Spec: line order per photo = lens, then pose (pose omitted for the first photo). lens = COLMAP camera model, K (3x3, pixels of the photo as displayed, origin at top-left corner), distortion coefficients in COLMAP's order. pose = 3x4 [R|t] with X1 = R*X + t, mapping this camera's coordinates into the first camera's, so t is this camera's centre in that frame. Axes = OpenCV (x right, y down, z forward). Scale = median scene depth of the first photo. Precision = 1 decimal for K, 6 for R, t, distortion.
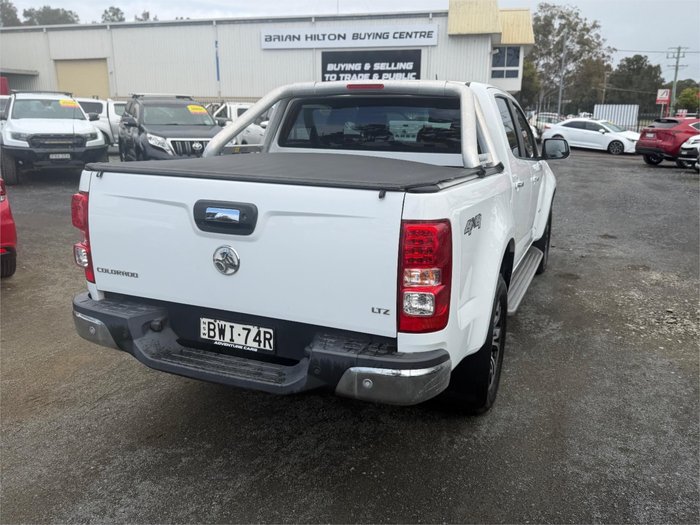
lens RADIAL K [[579.4, 0, 347.4], [0, 579.4, 262.9], [0, 0, 1]] dist [0.064766, -0.087924]
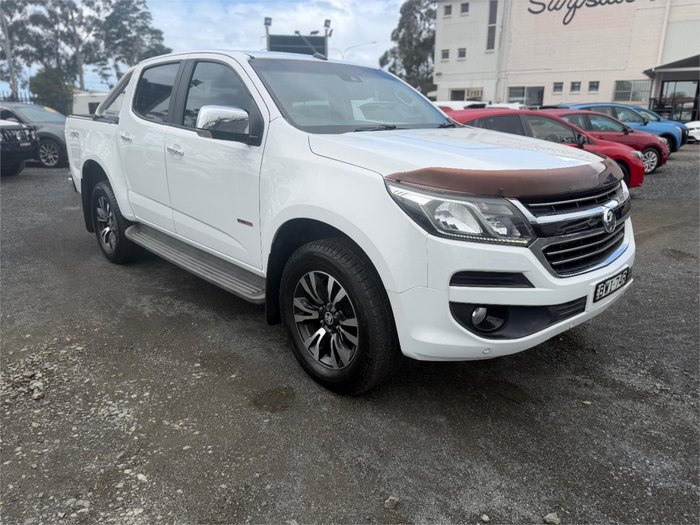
lens RADIAL K [[577.0, 0, 354.4], [0, 577.0, 264.7], [0, 0, 1]] dist [0.074435, -0.110838]
pose [[-0.464514, 0.195926, -0.863620, 1.444863], [-0.230951, 0.914668, 0.331729, -0.481756], [0.854920, 0.353547, -0.379627, 2.375244]]
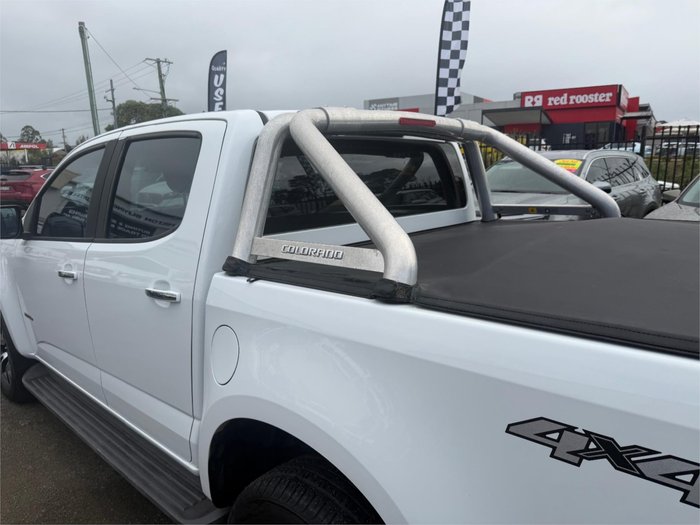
lens RADIAL K [[502.0, 0, 354.8], [0, 502.0, 259.2], [0, 0, 1]] dist [0.027320, -0.041310]
pose [[0.340207, -0.194764, 0.919960, -0.625505], [0.254842, 0.960801, 0.109168, -0.275496], [-0.905160, 0.197305, 0.376505, 1.029250]]
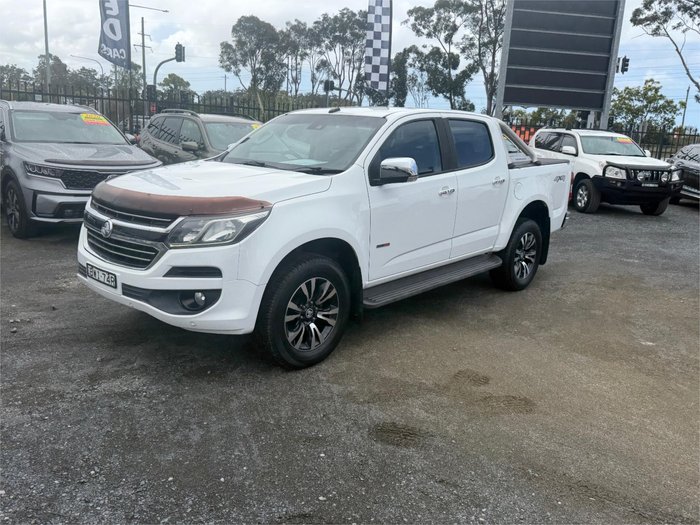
lens RADIAL K [[579.4, 0, 347.4], [0, 579.4, 262.9], [0, 0, 1]] dist [0.064766, -0.087924]
pose [[-0.938418, -0.133871, 0.318512, -0.353481], [0.026130, 0.891743, 0.451788, -0.838864], [-0.344512, 0.432288, -0.833330, 3.241902]]
